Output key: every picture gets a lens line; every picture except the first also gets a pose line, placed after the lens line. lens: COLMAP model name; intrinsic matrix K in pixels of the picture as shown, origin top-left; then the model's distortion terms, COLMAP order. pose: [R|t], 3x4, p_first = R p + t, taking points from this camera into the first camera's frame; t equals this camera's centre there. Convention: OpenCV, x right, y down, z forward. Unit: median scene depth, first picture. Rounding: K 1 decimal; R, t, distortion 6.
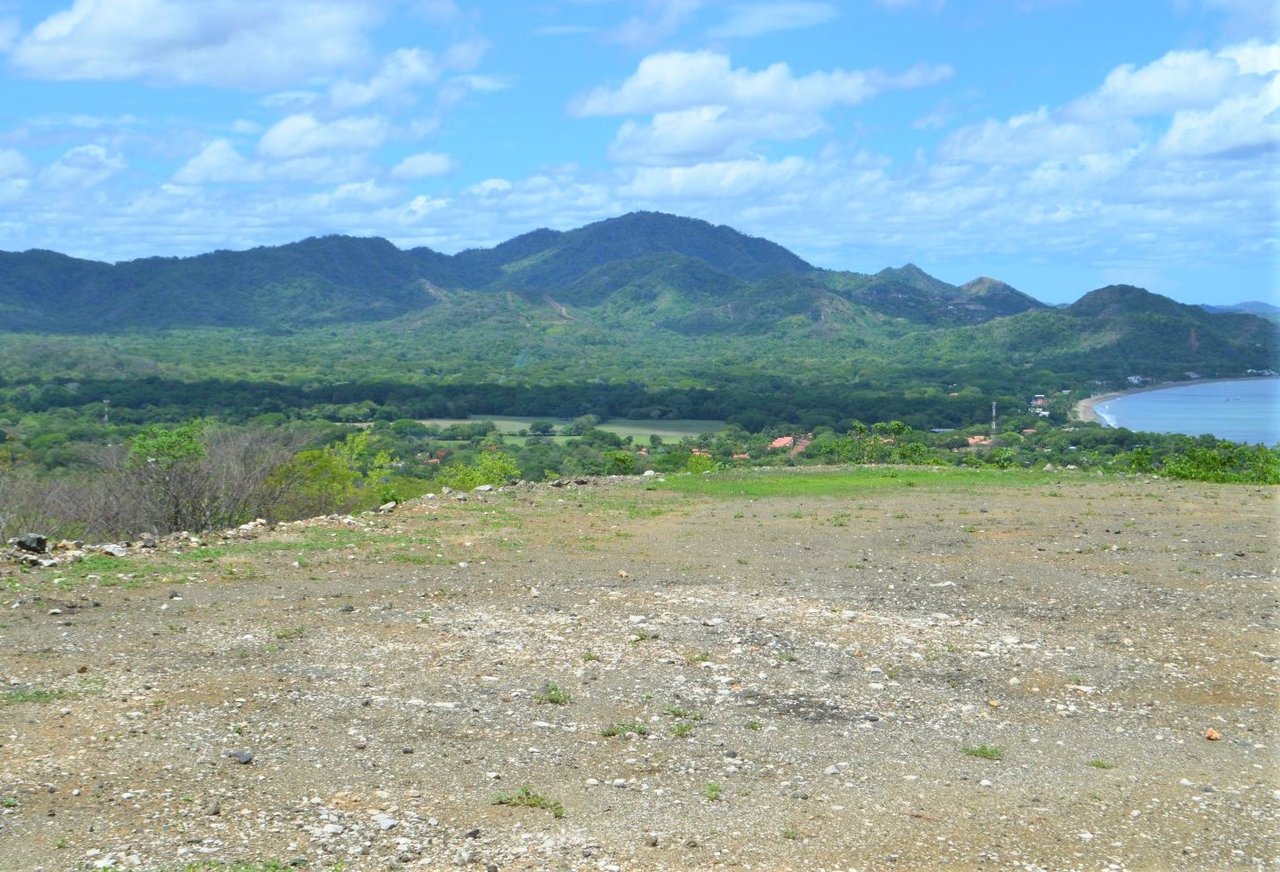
lens RADIAL K [[1943.7, 0, 640.0], [0, 1943.7, 436.0], [0, 0, 1]] dist [-0.023018, 0.007964]
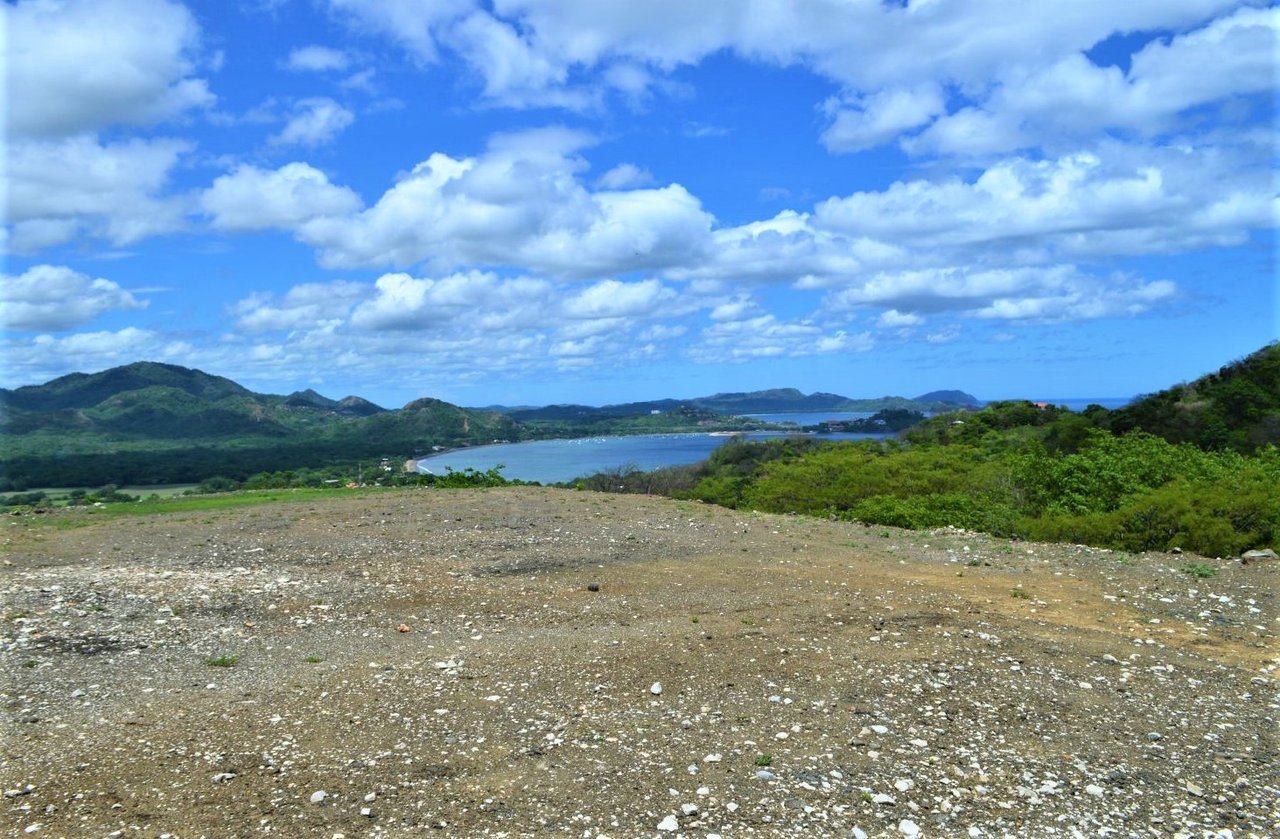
lens RADIAL K [[1047.2, 0, 640.0], [0, 1047.2, 419.5], [0, 0, 1]] dist [-0.008346, 0.003850]
pose [[0.903786, -0.032922, 0.426716, 0.108823], [0.057986, 0.997263, -0.045874, 0.039291], [-0.424038, 0.066204, 0.903221, 0.189222]]
